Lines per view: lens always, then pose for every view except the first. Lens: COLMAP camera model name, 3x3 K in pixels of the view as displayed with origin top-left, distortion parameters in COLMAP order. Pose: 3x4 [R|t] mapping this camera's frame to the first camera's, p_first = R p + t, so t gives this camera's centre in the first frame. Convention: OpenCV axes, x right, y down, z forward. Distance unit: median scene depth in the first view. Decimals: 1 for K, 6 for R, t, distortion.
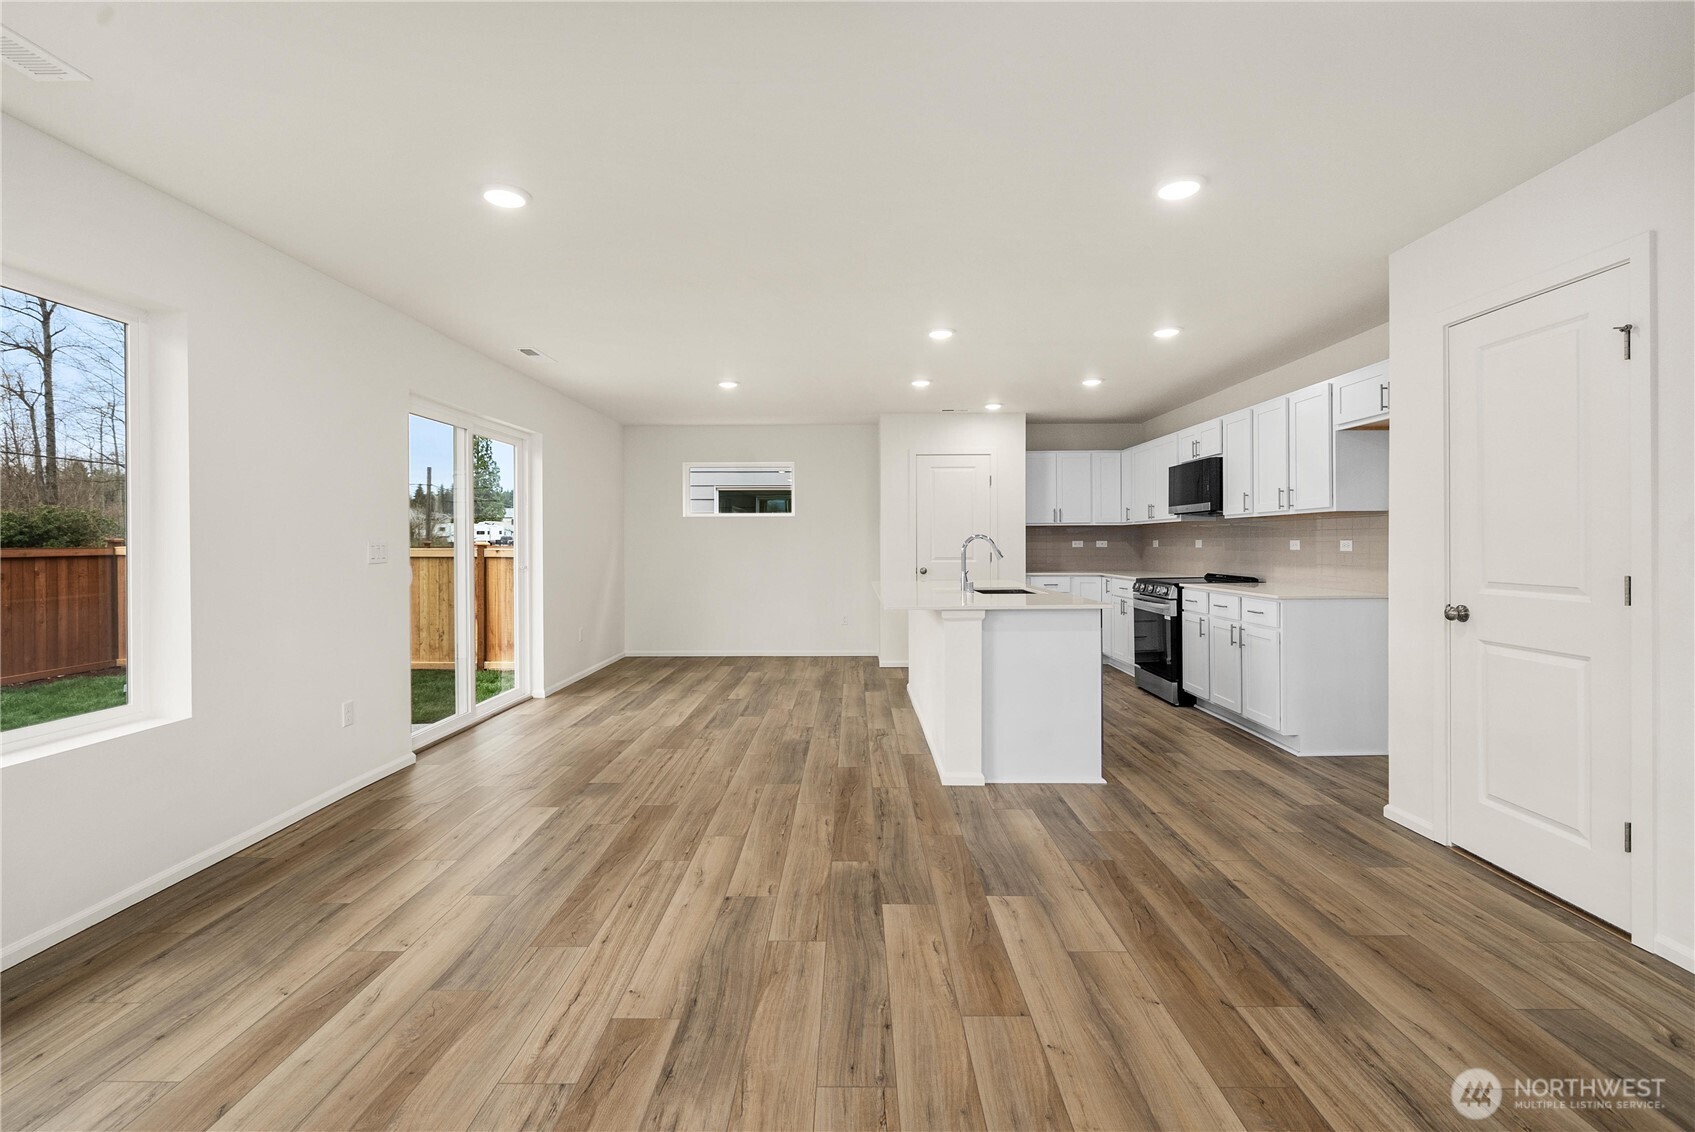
lens RADIAL K [[771.0, 0, 846.3], [0, 771.0, 547.6], [0, 0, 1]] dist [-0.000606, 0.000099]
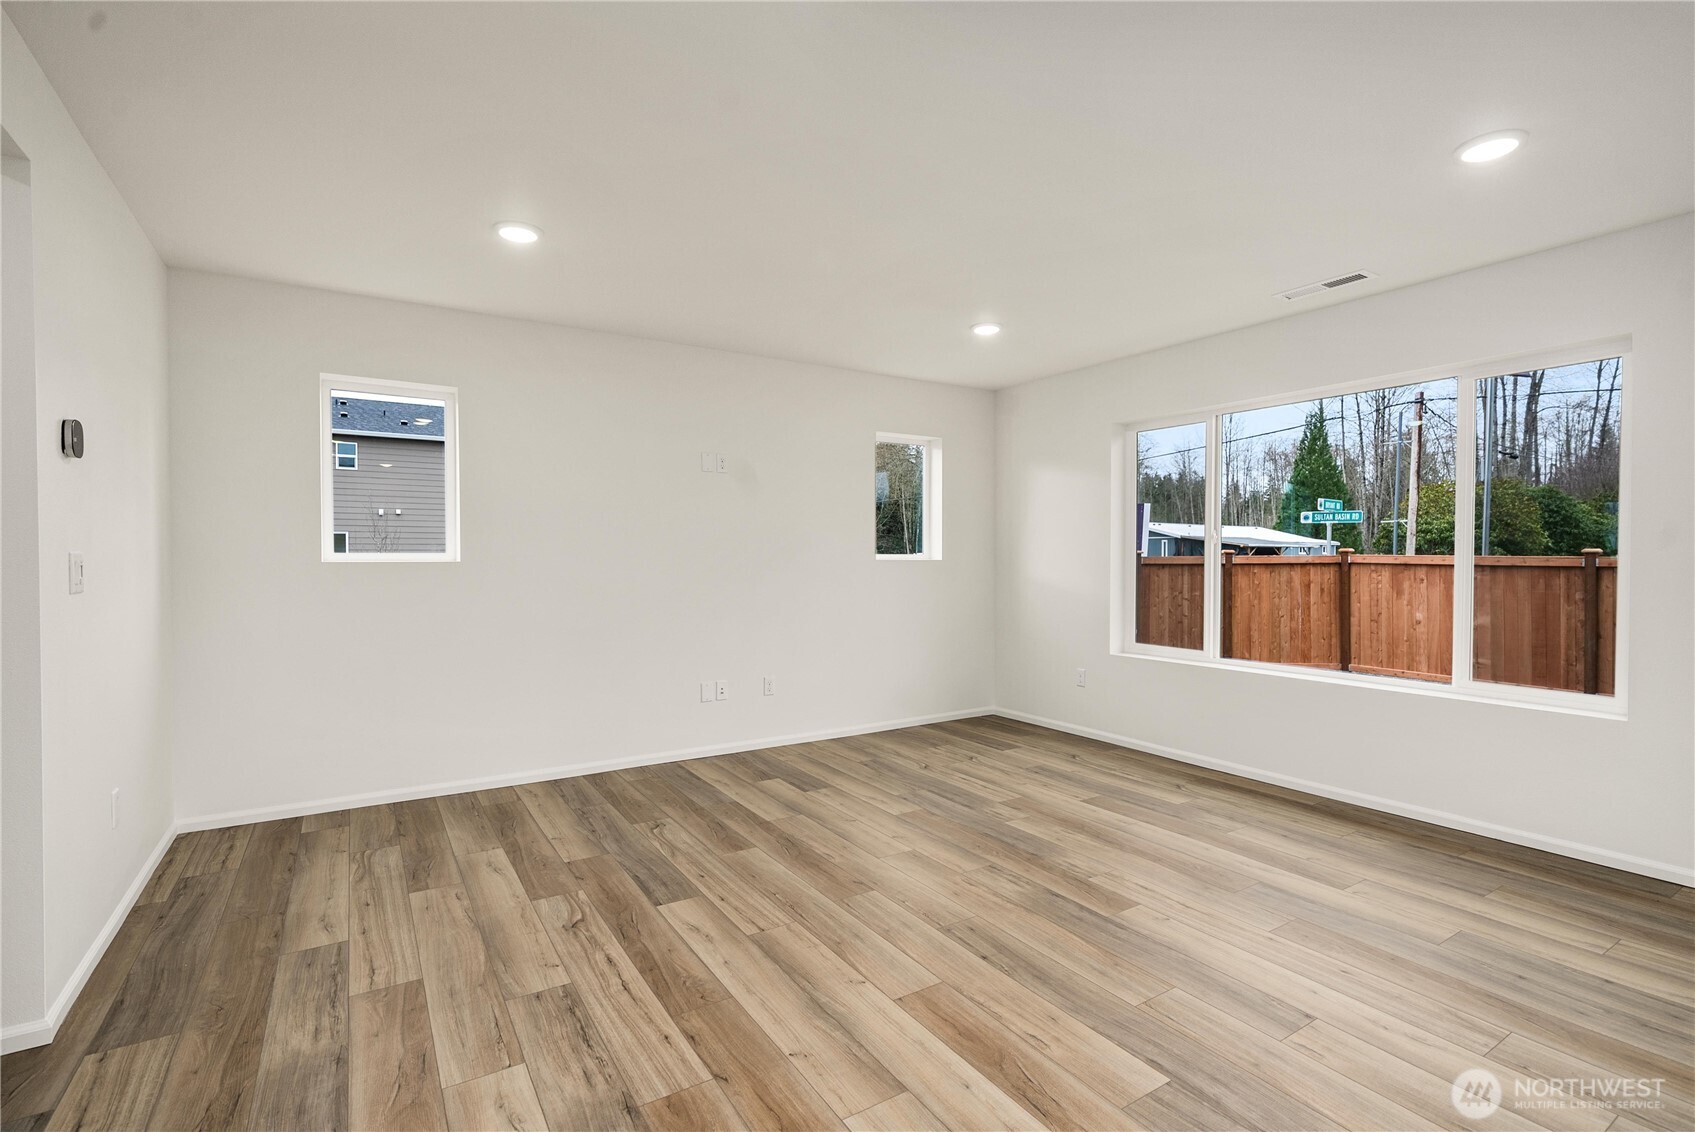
lens RADIAL K [[771.0, 0, 846.3], [0, 771.0, 547.6], [0, 0, 1]] dist [-0.000606, 0.000099]
pose [[-0.839678, -0.002788, -0.543077, 0.291153], [-0.002430, 0.999996, -0.001377, -0.005759], [0.543079, 0.000163, -0.839682, 0.619574]]
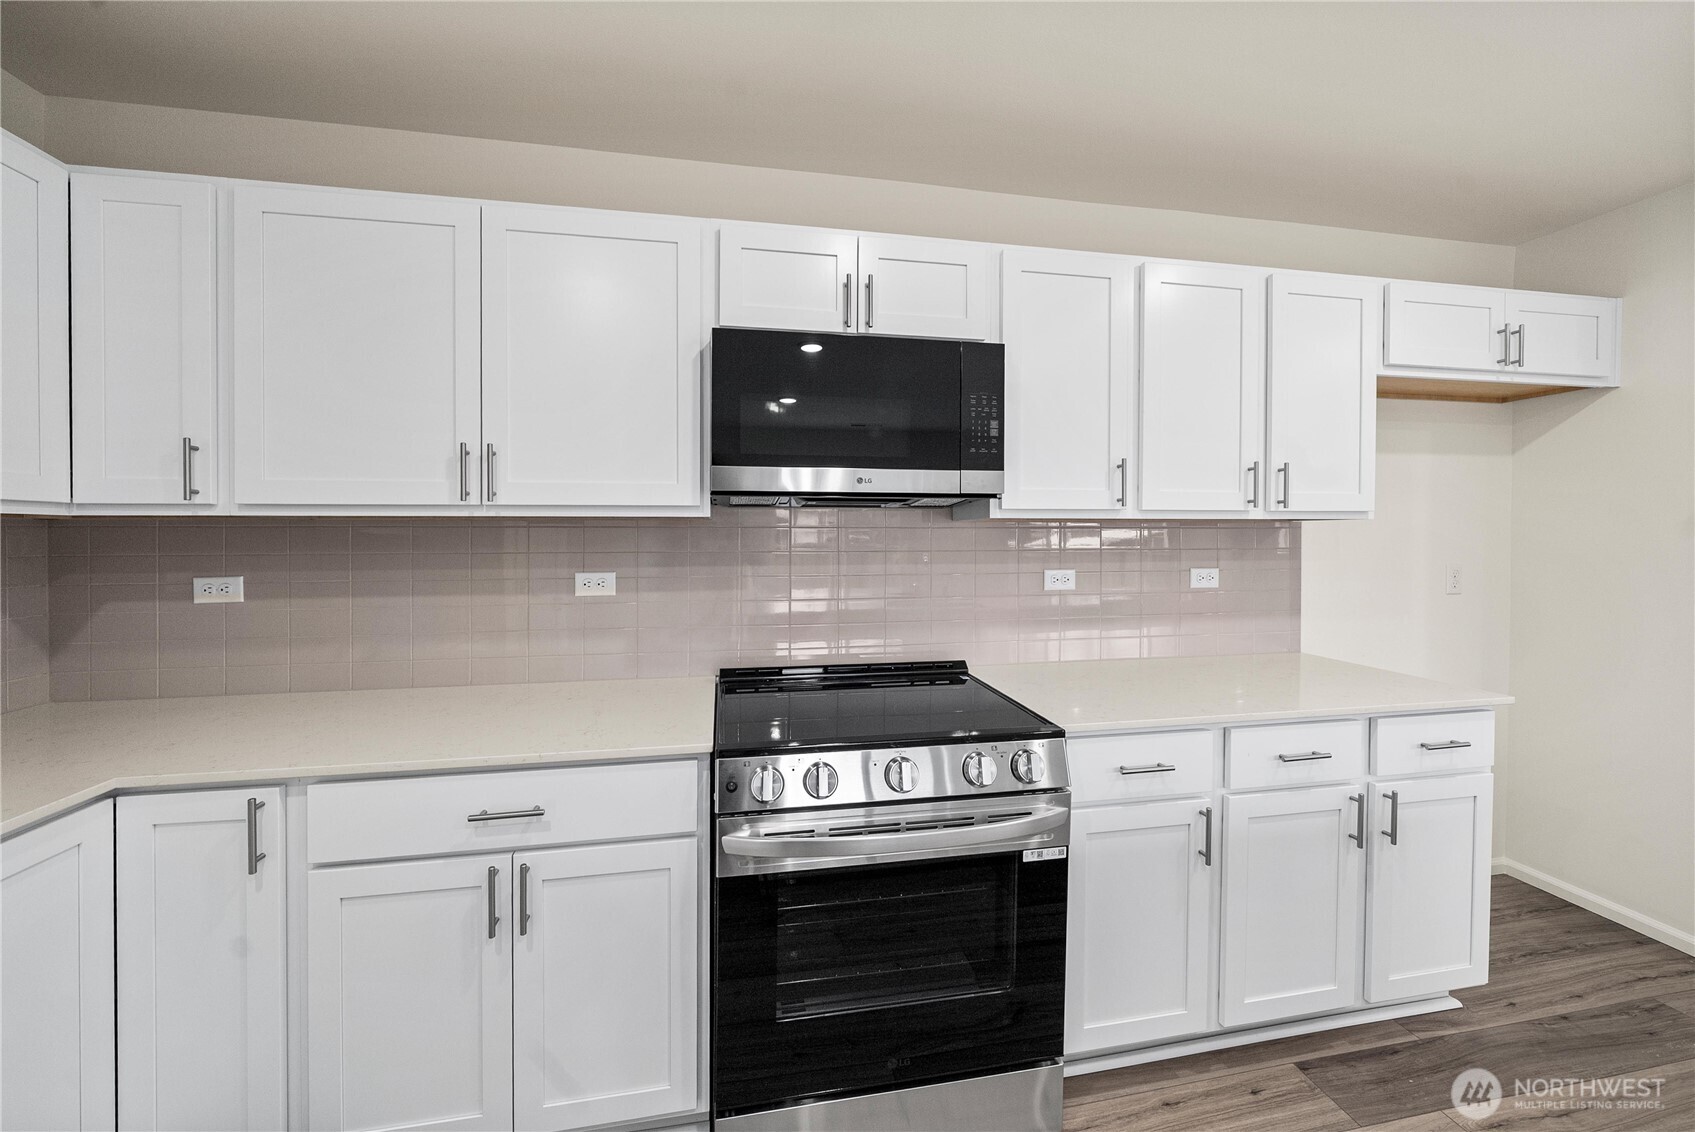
lens RADIAL K [[654.9, 0, 845.1], [0, 654.9, 537.6], [0, 0, 1]] dist [-0.006341, -0.000115]
pose [[-0.194048, -0.003916, 0.980984, 0.181457], [0.006991, 0.999961, 0.005375, -0.028938], [-0.980967, 0.007901, -0.194013, 1.070282]]
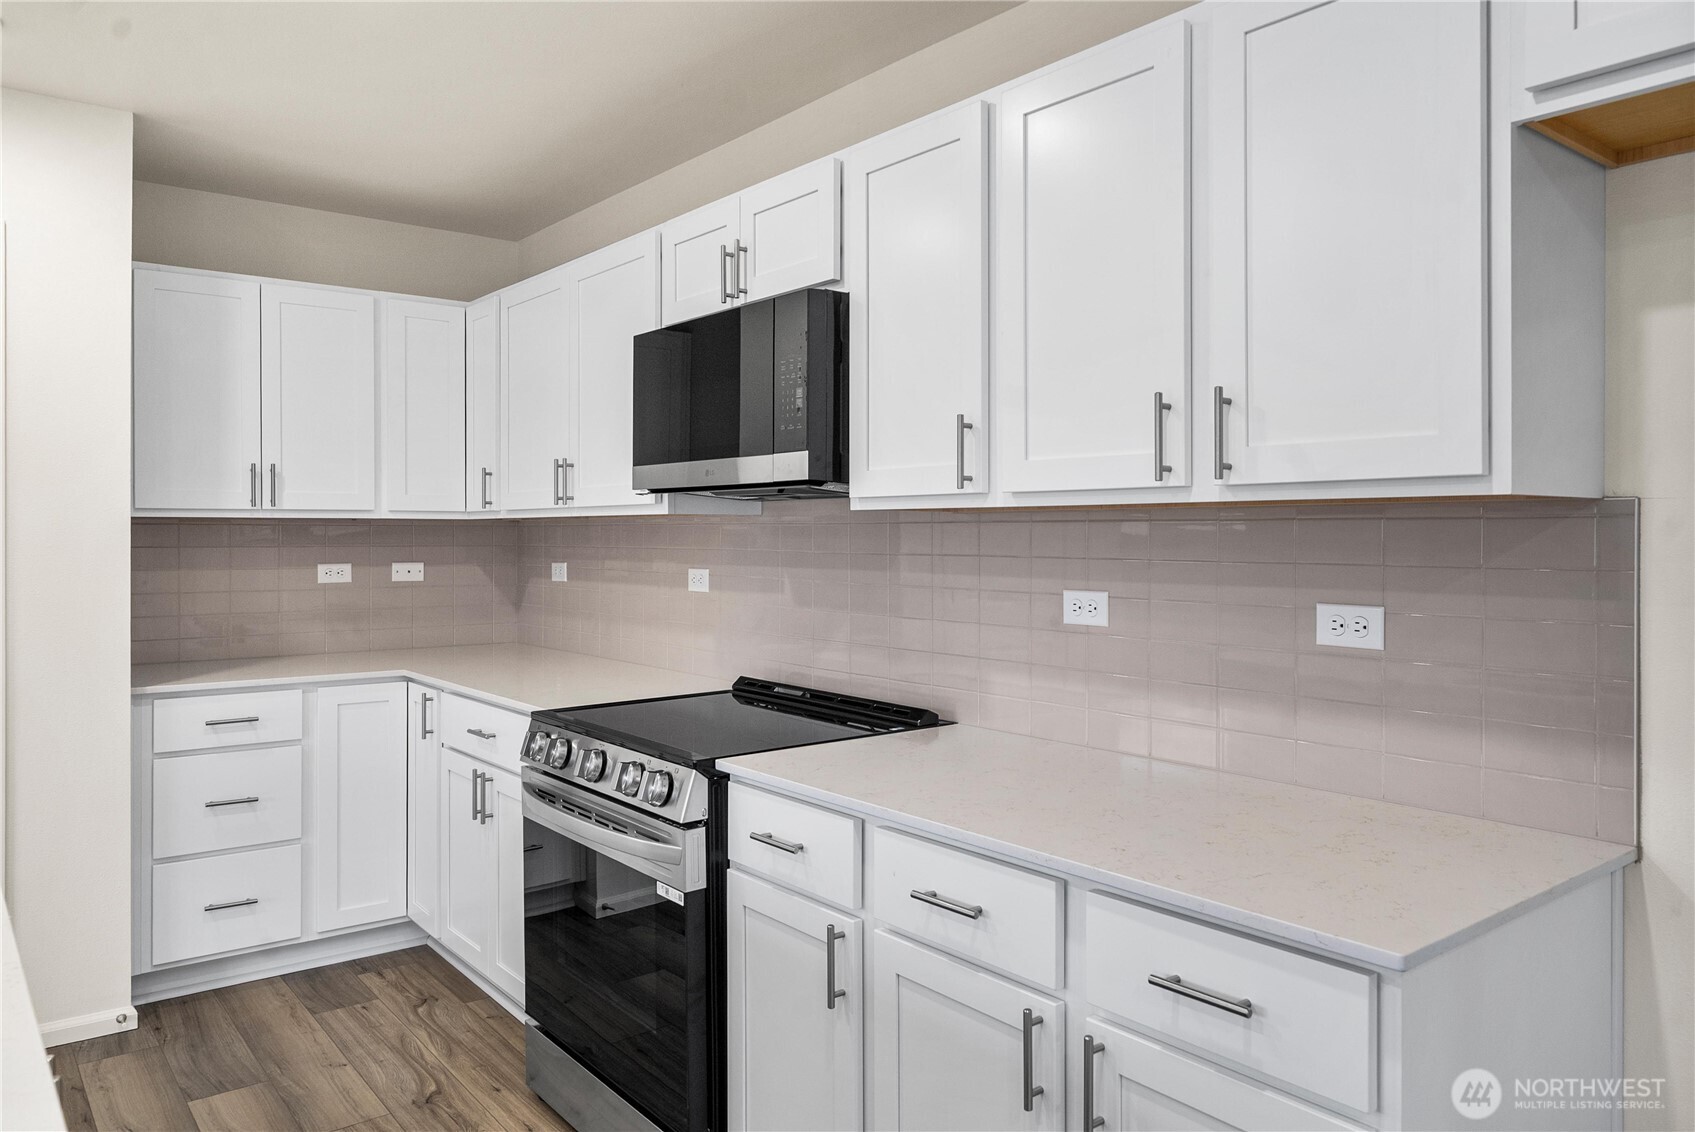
lens RADIAL K [[1172.7, 0, 846.2], [0, 1172.7, 533.7], [0, 0, 1]] dist [-0.000450, 0.001418]
pose [[0.777691, 0.003945, 0.628634, 0.206890], [0.000003, 0.999980, -0.006279, -0.025100], [-0.628647, 0.004885, 0.777676, 0.629895]]
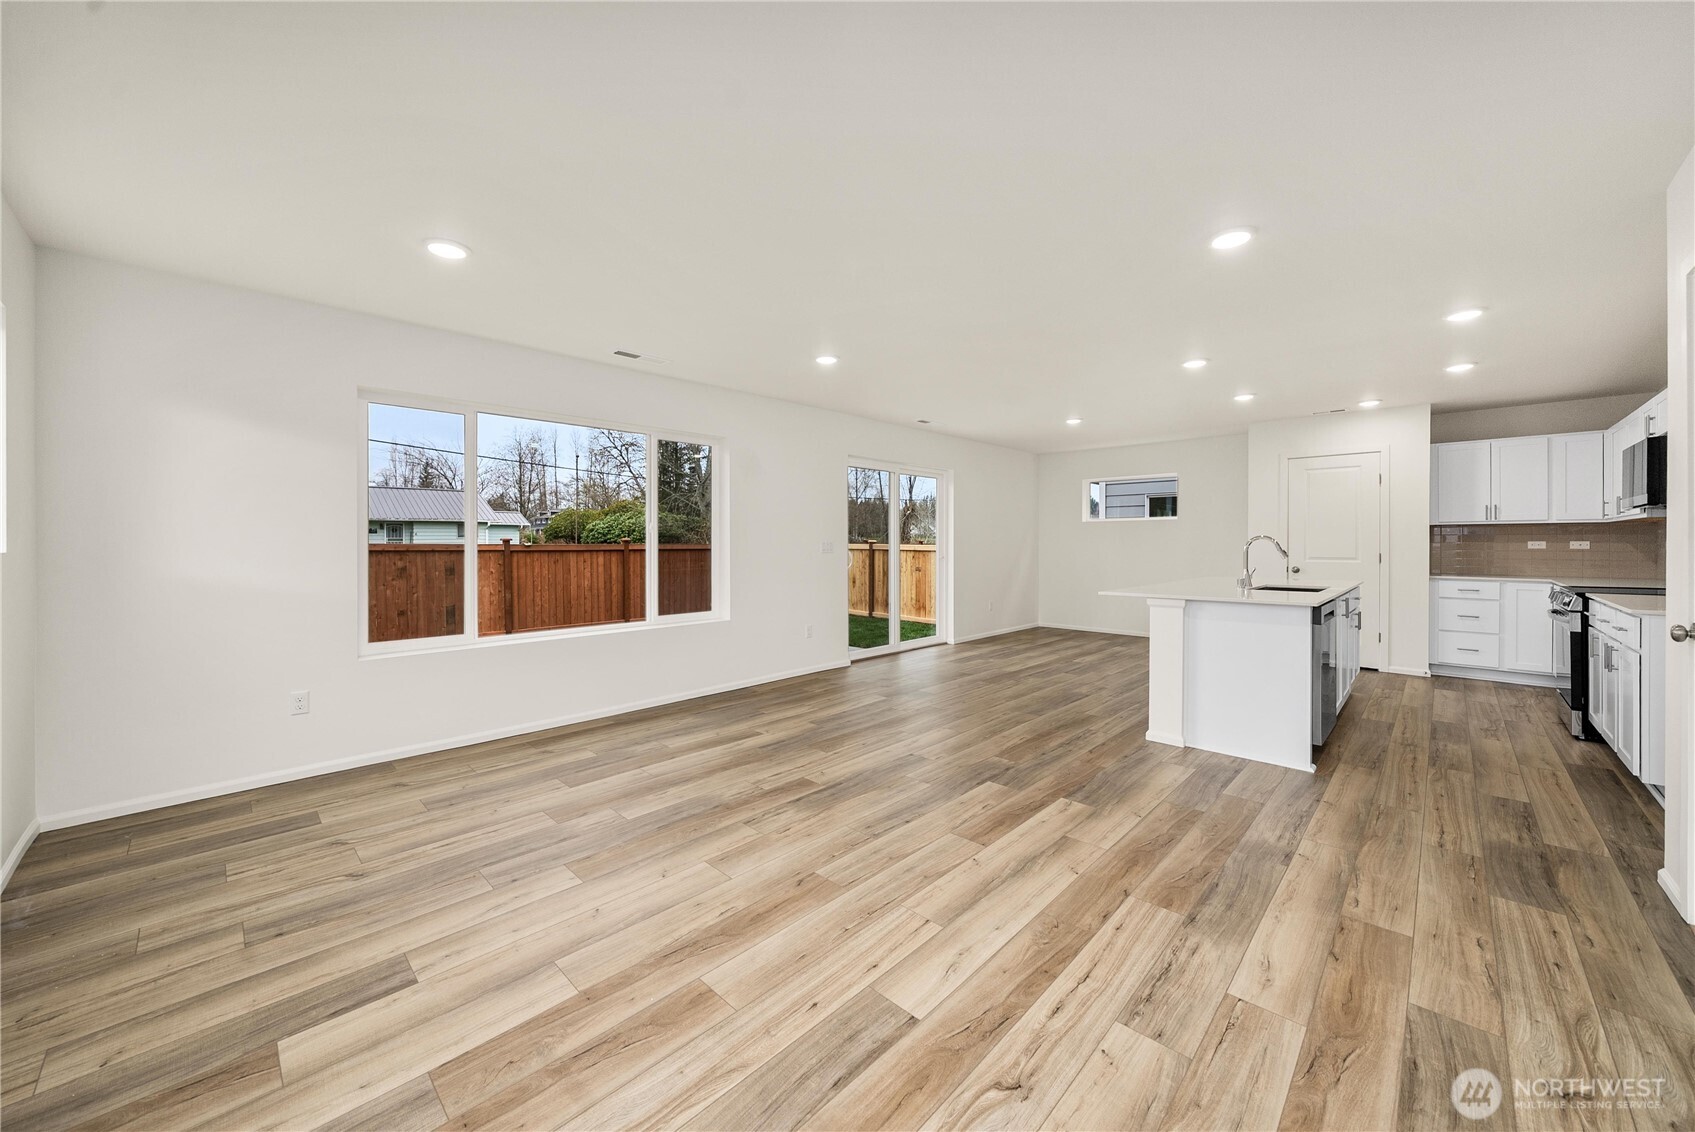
lens RADIAL K [[625.8, 0, 838.2], [0, 625.8, 545.2], [0, 0, 1]] dist [-0.008667, 0.000054]
pose [[0.717926, 0.006672, -0.696087, 0.298963], [-0.006963, 0.999973, 0.002403, -0.000966], [0.696084, 0.003122, 0.717953, -0.038543]]
